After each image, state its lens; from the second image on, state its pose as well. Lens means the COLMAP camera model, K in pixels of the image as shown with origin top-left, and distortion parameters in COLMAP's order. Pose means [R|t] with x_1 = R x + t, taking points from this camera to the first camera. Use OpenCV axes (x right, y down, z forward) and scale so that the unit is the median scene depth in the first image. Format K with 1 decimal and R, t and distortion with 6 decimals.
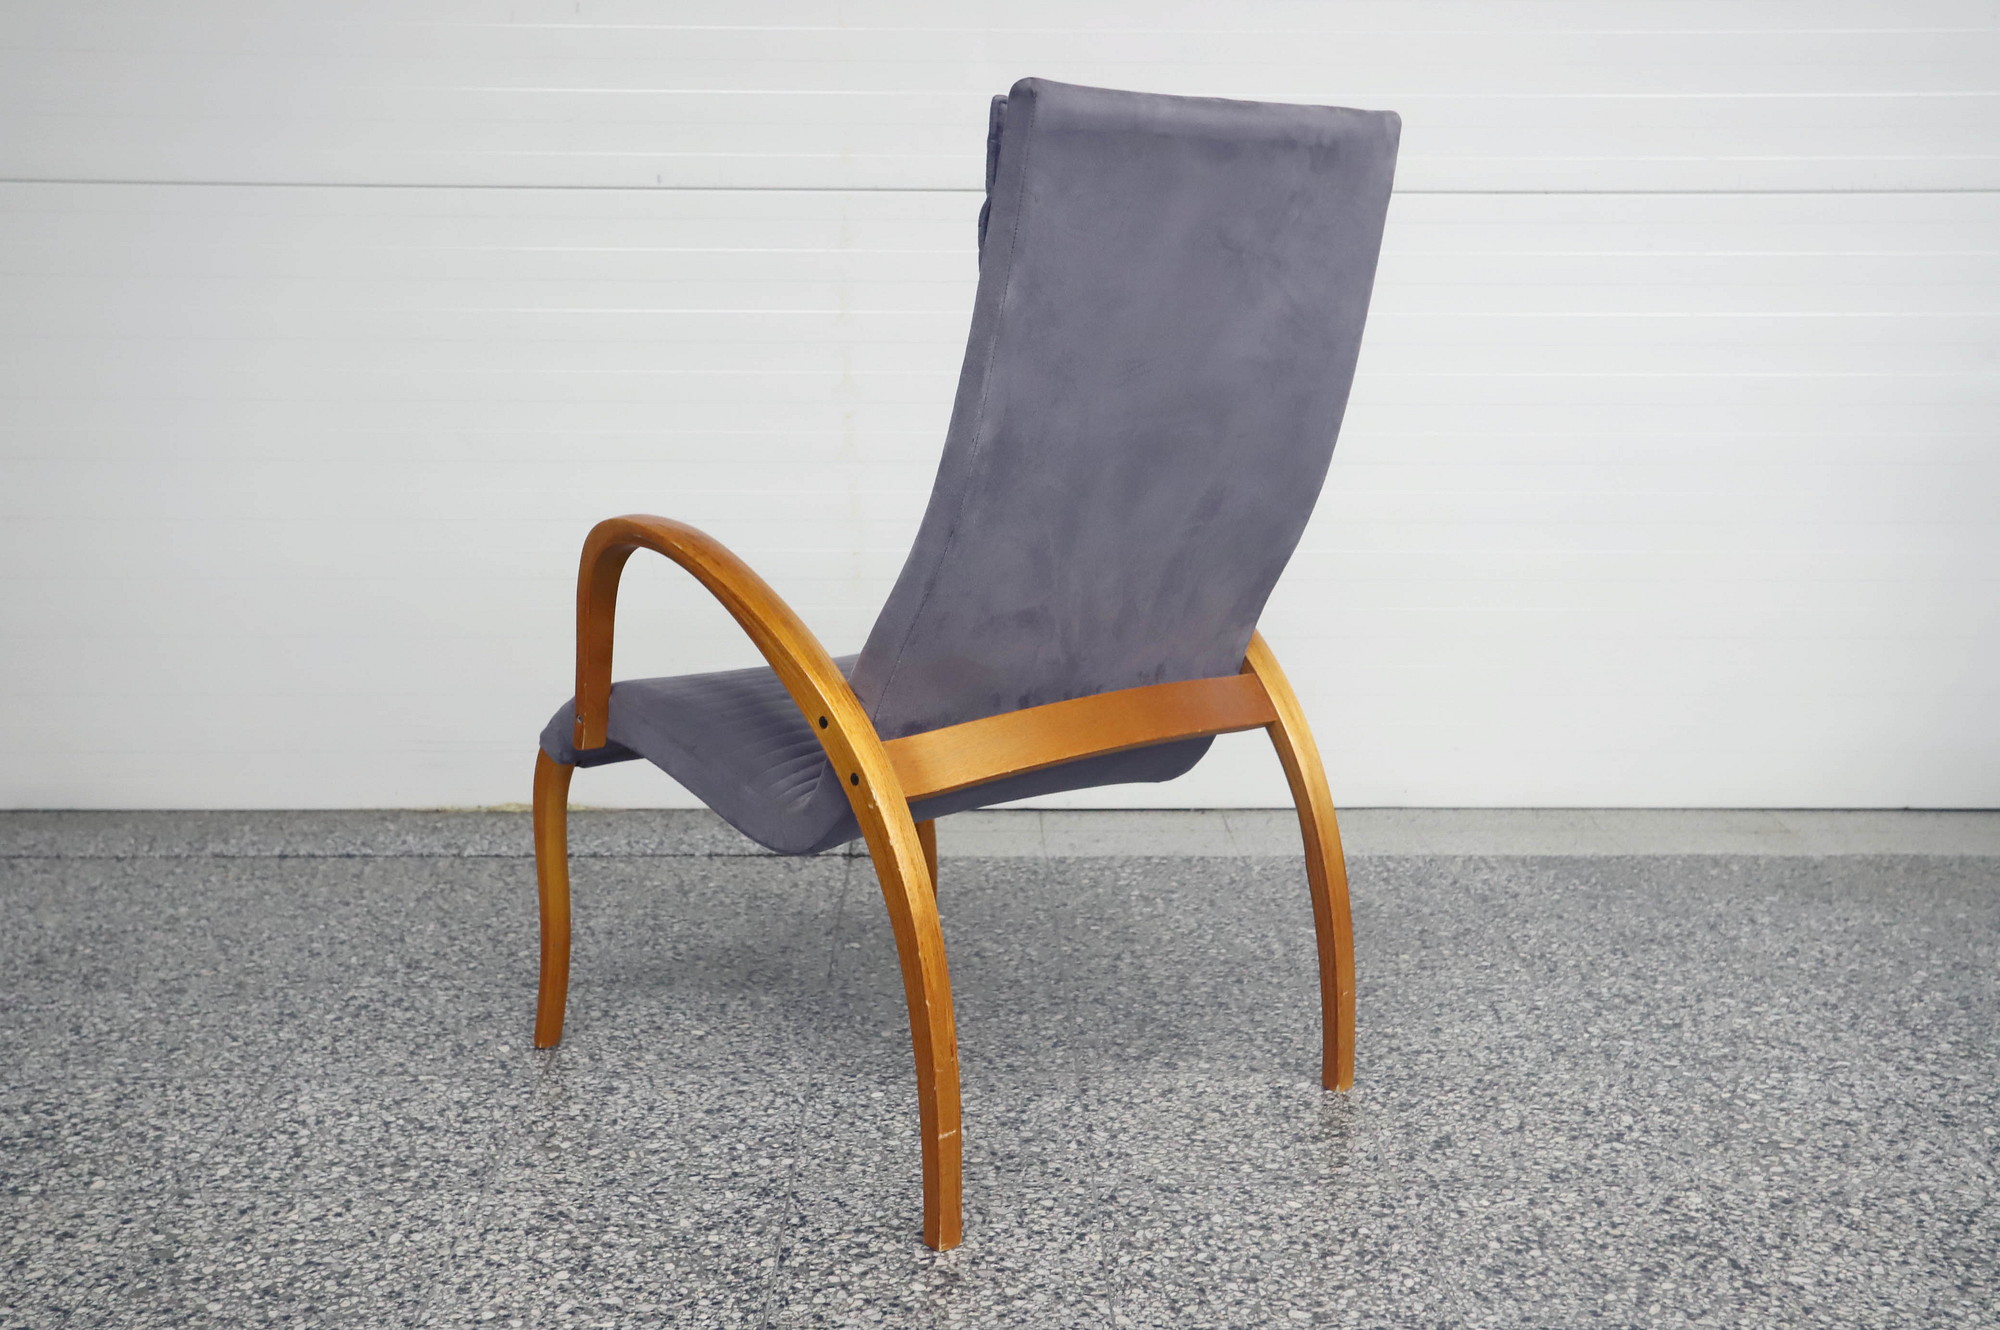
lens RADIAL K [[2107.5, 0, 978.2], [0, 2107.5, 770.6], [0, 0, 1]] dist [0.051123, 0.000000]
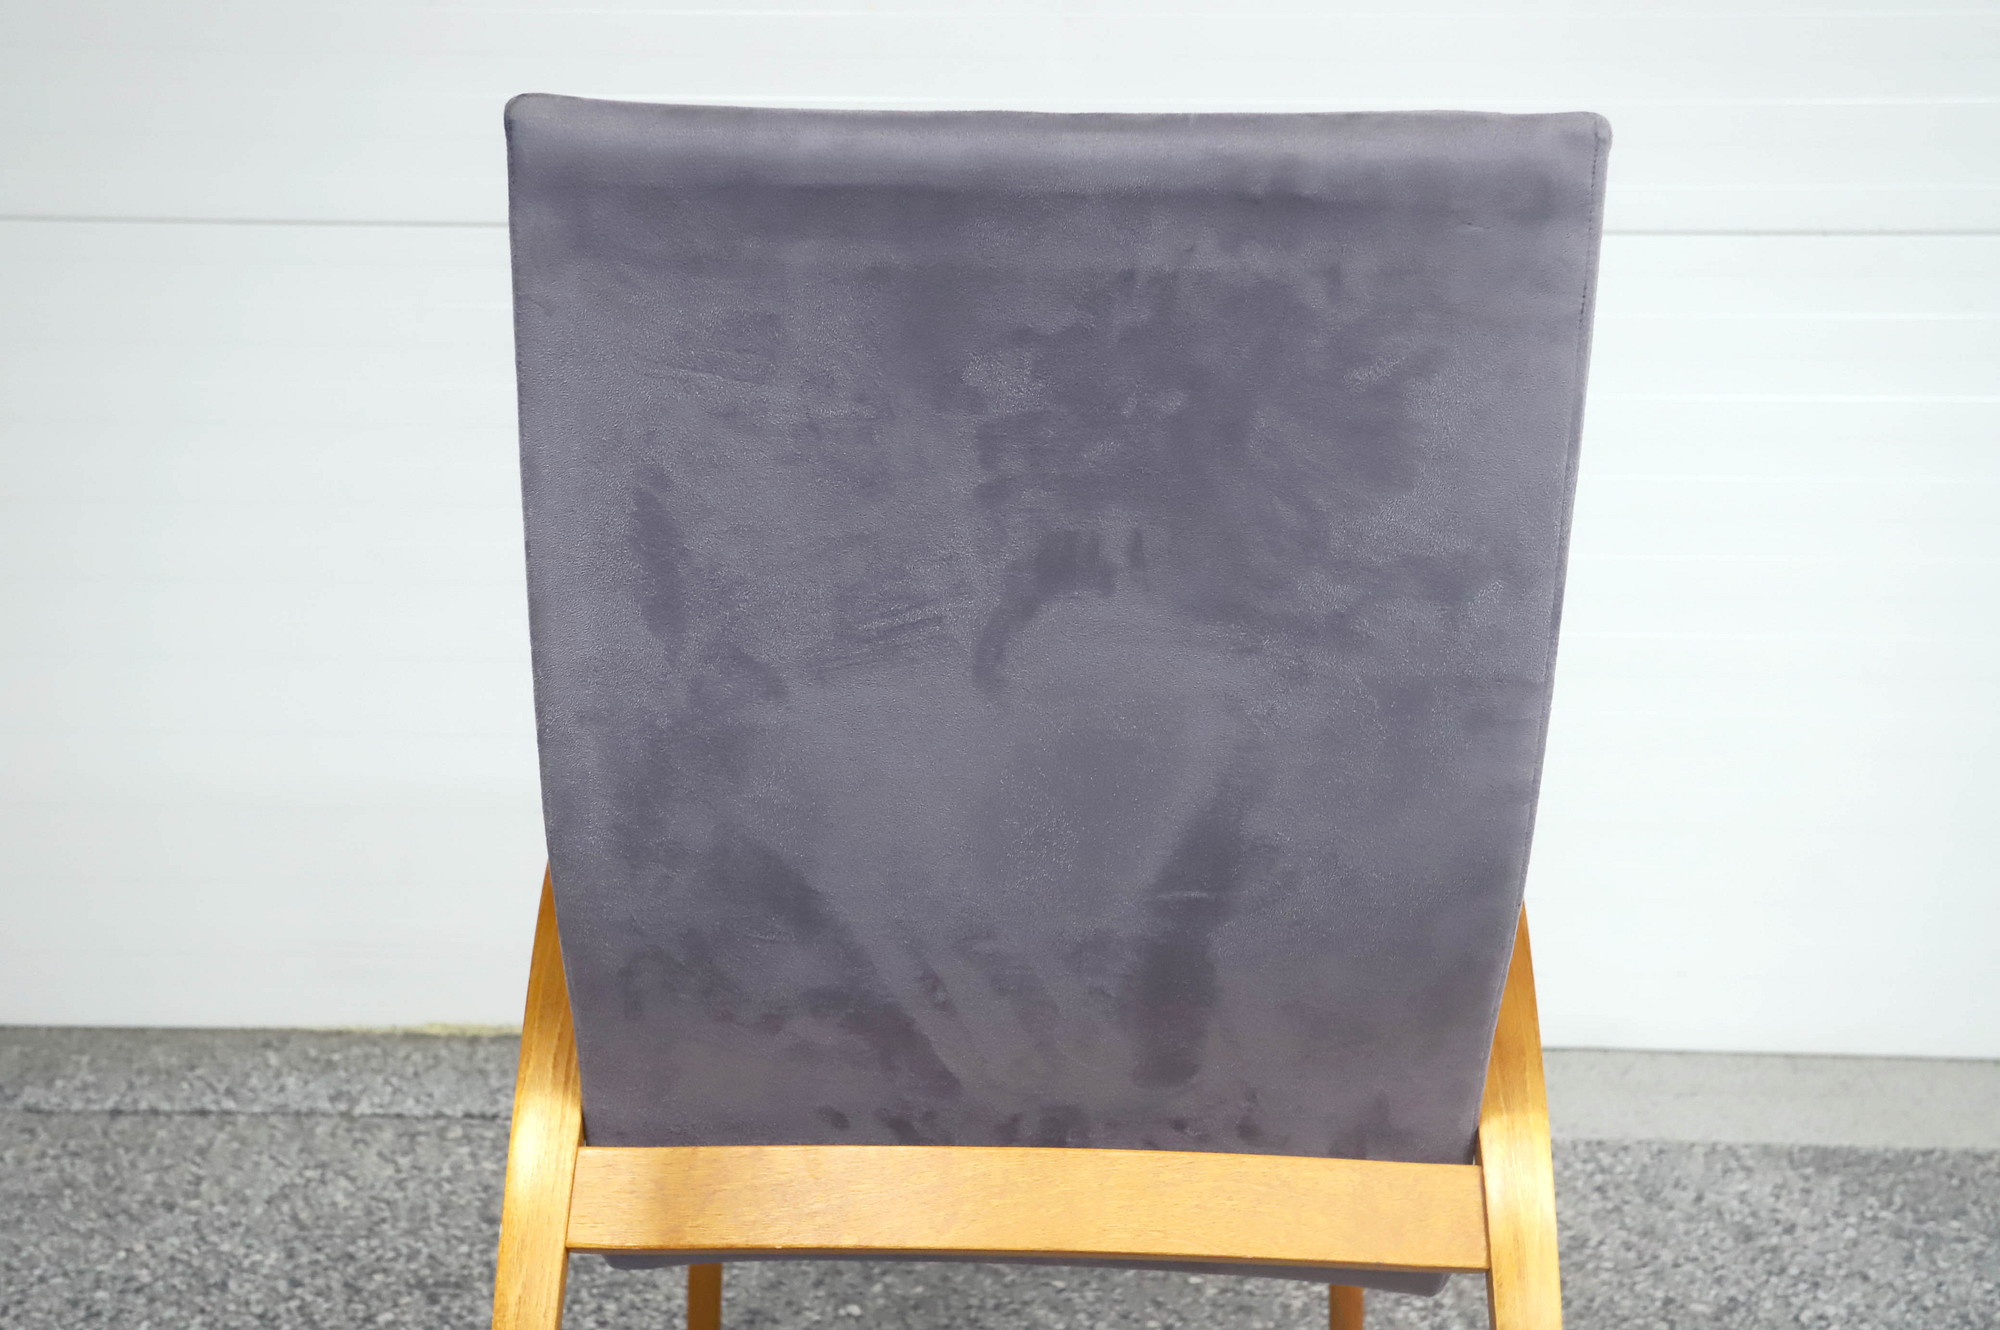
lens RADIAL K [[2107.5, 0, 984.9], [0, 2107.5, 761.1], [0, 0, 1]] dist [0.051123, 0.000000]
pose [[0.998893, 0.013259, -0.045143, 0.018467], [-0.013295, 0.999912, -0.000488, -0.124638], [0.045133, 0.001087, 0.998980, 0.364447]]
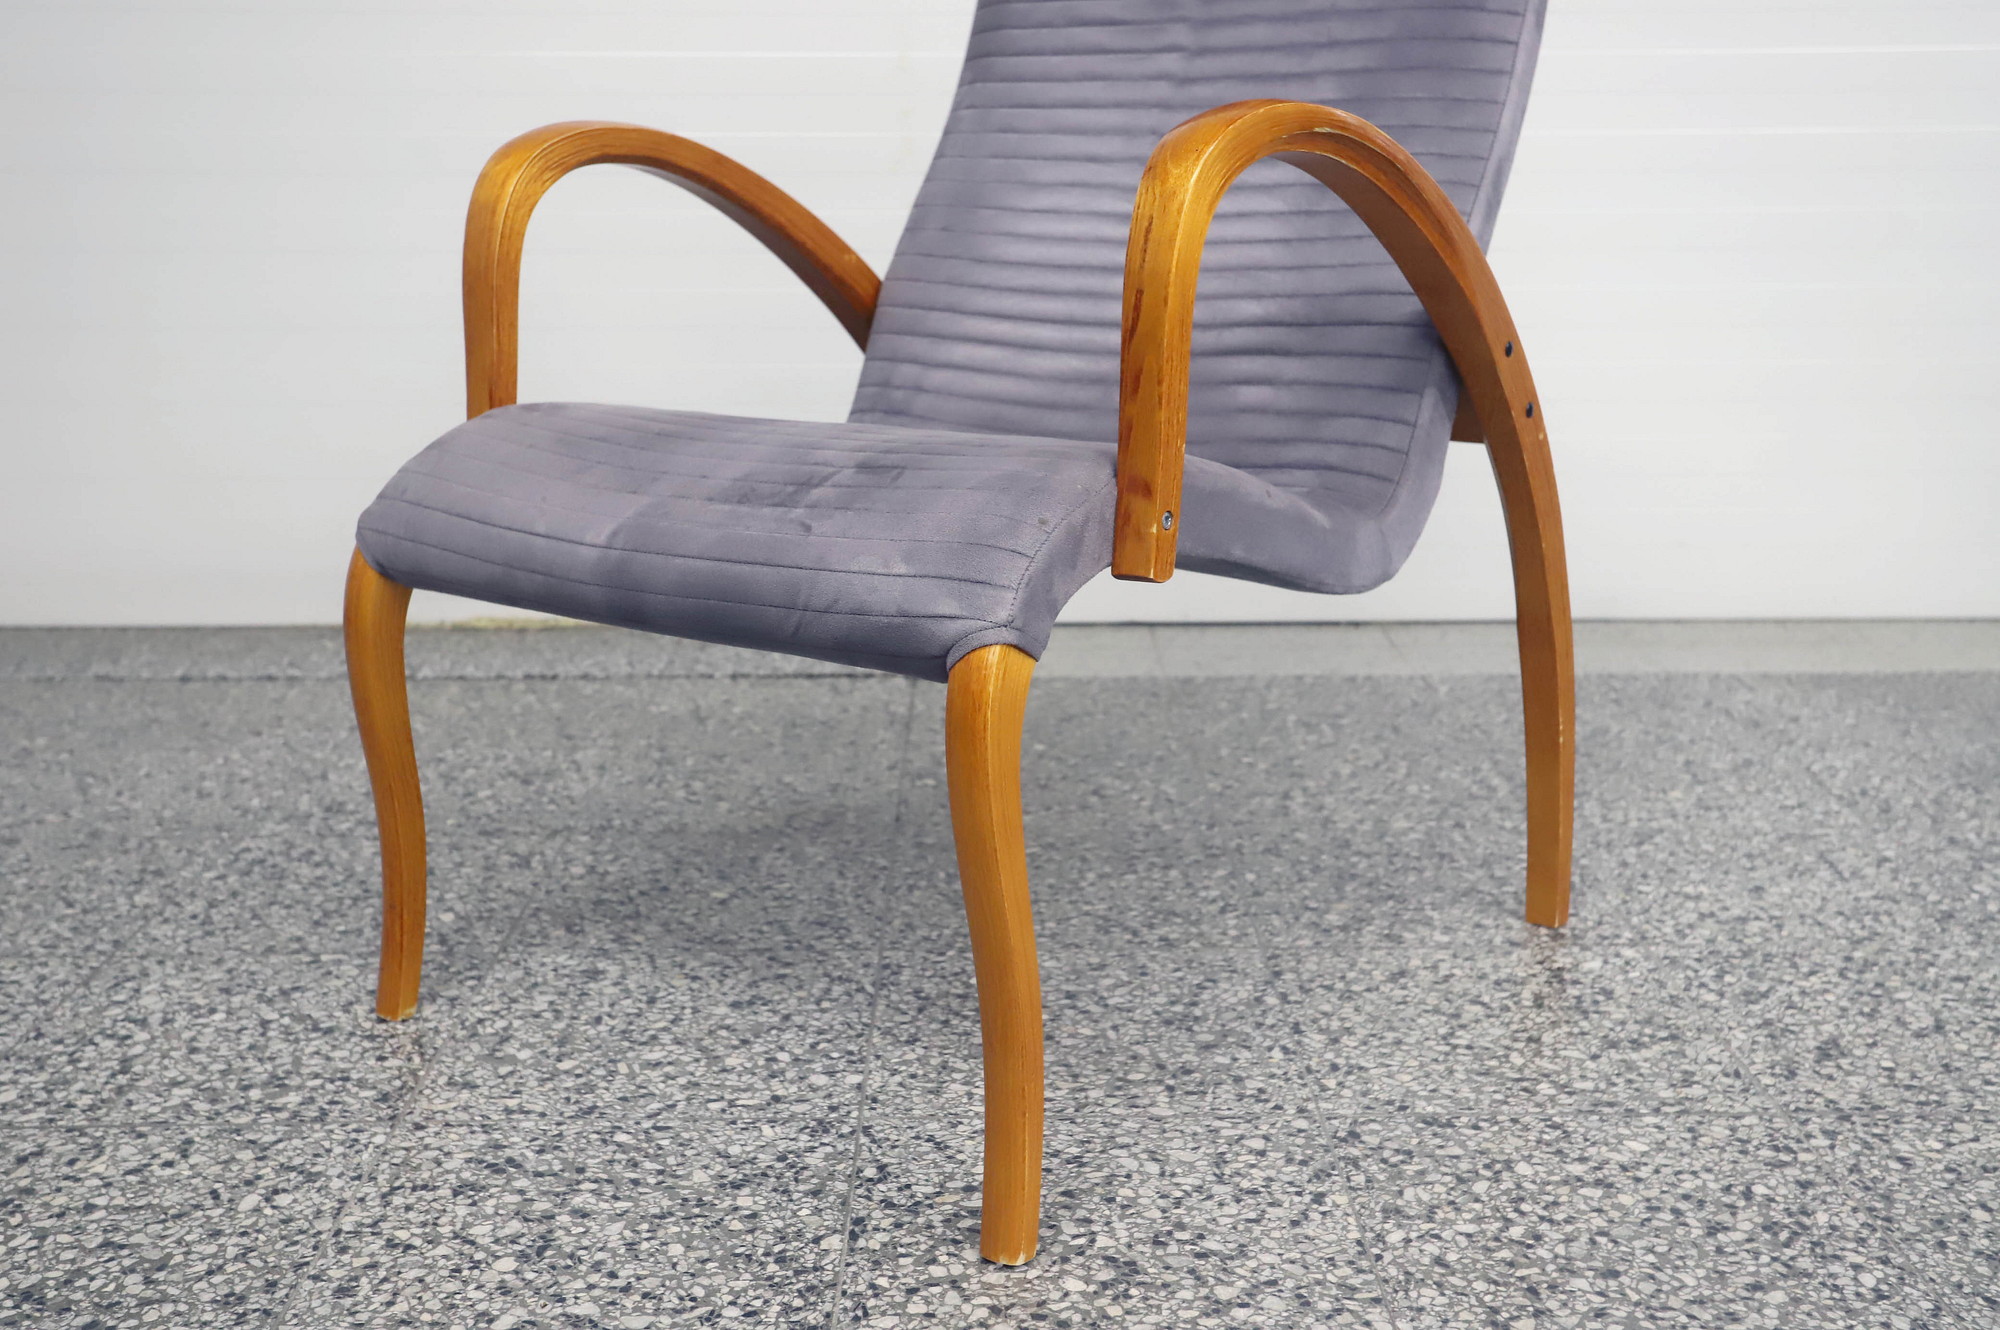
lens RADIAL K [[2107.5, 0, 981.0], [0, 2107.5, 722.3], [0, 0, 1]] dist [0.051123, 0.000000]
pose [[0.999953, -0.003547, -0.009019, -0.041039], [0.003797, 0.999604, 0.027885, 0.050525], [0.008917, -0.027918, 0.999570, 0.315344]]
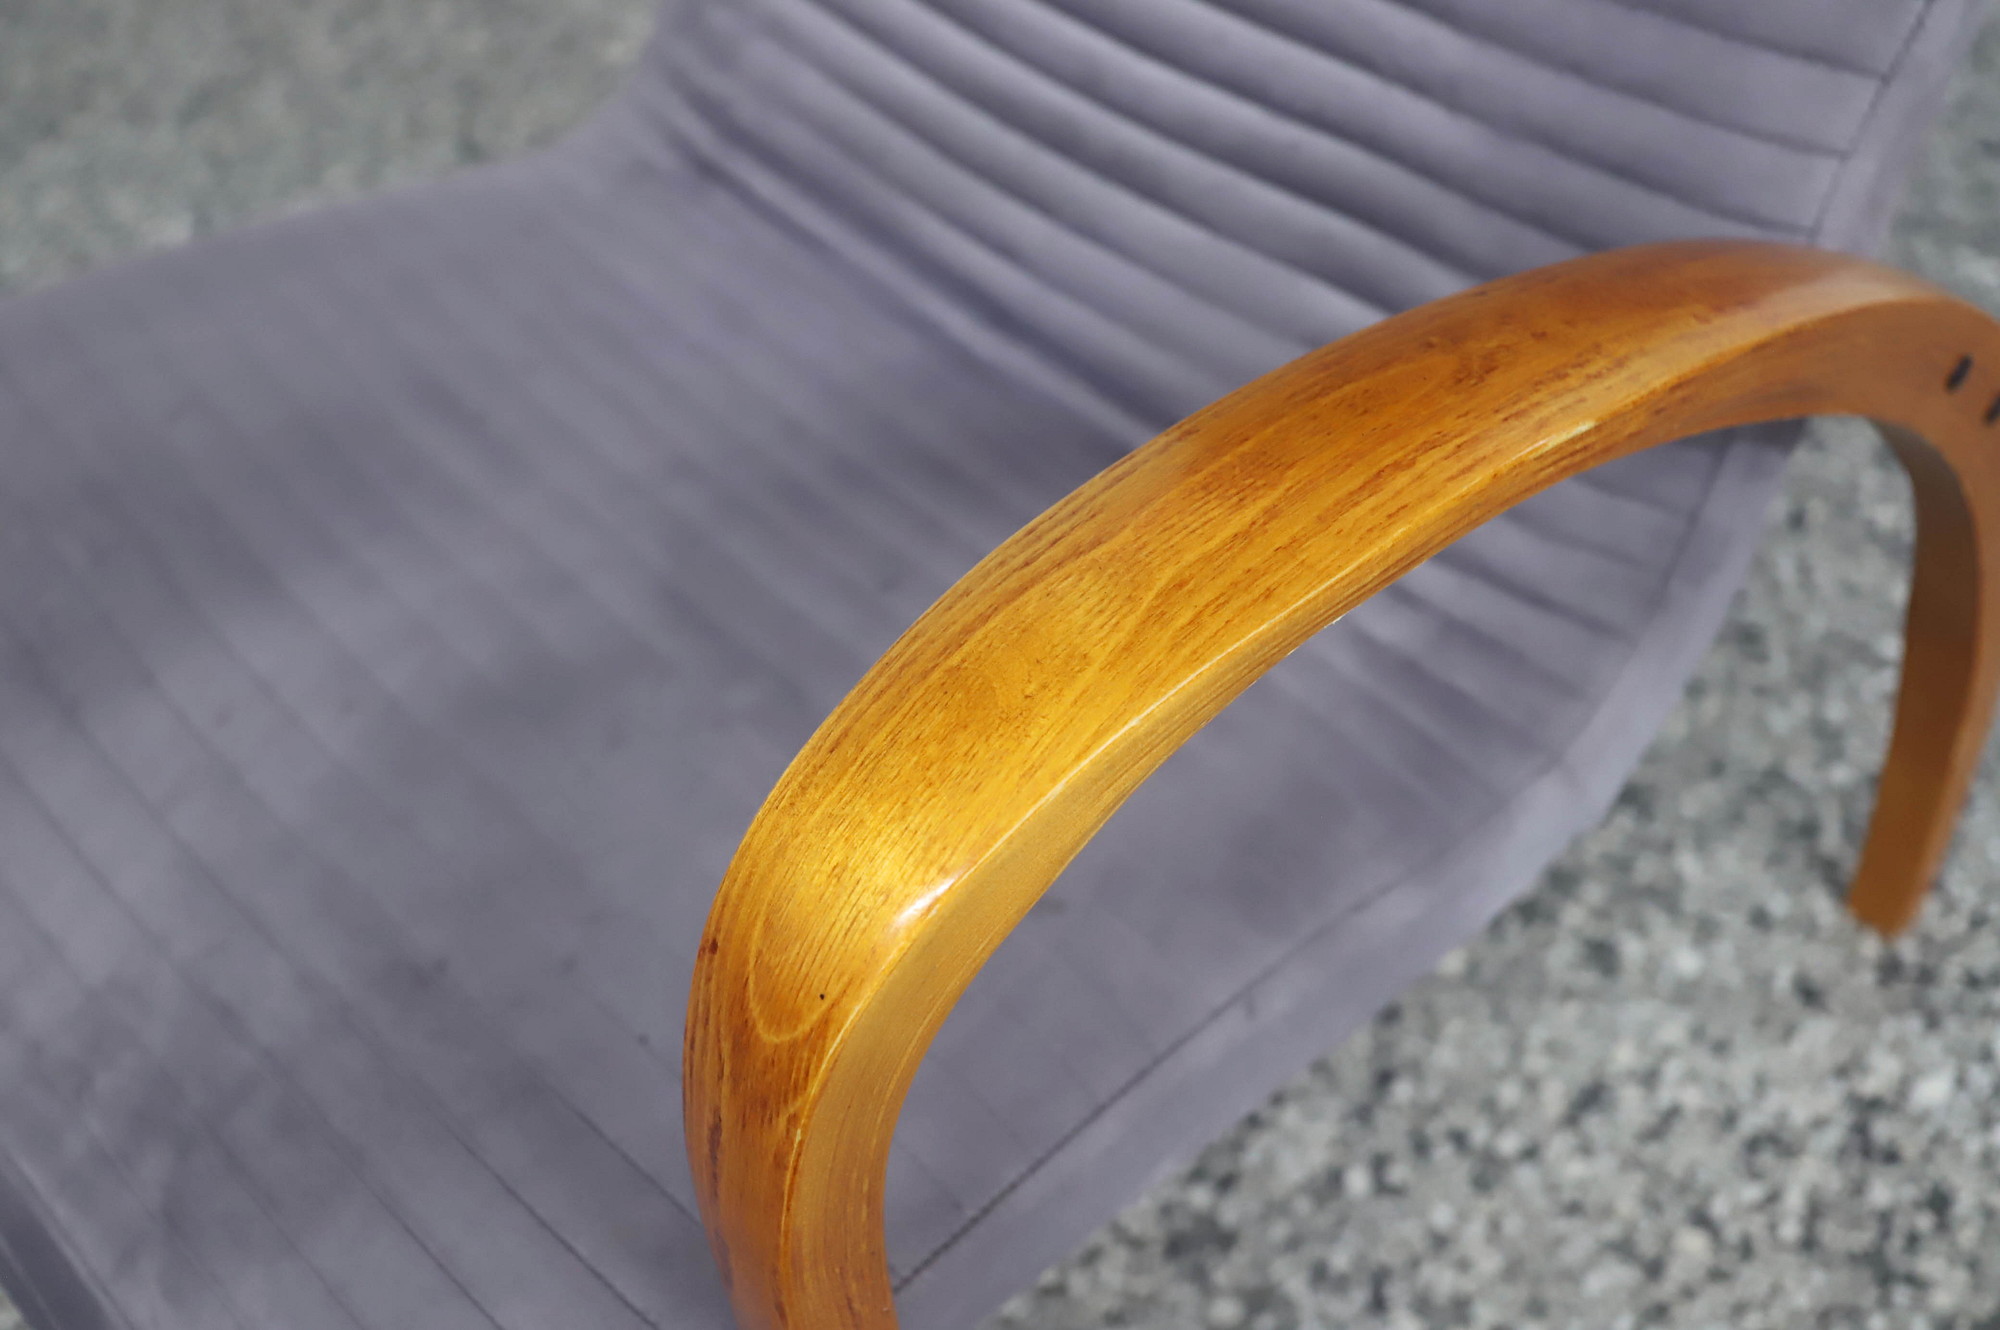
lens RADIAL K [[2107.5, 0, 1009.7], [0, 2107.5, 633.6], [0, 0, 1]] dist [0.051123, 0.000000]
pose [[0.983649, 0.043121, -0.174857, 0.047578], [0.073573, 0.789984, 0.608698, -0.190454], [0.164382, -0.611610, 0.773894, 0.724629]]
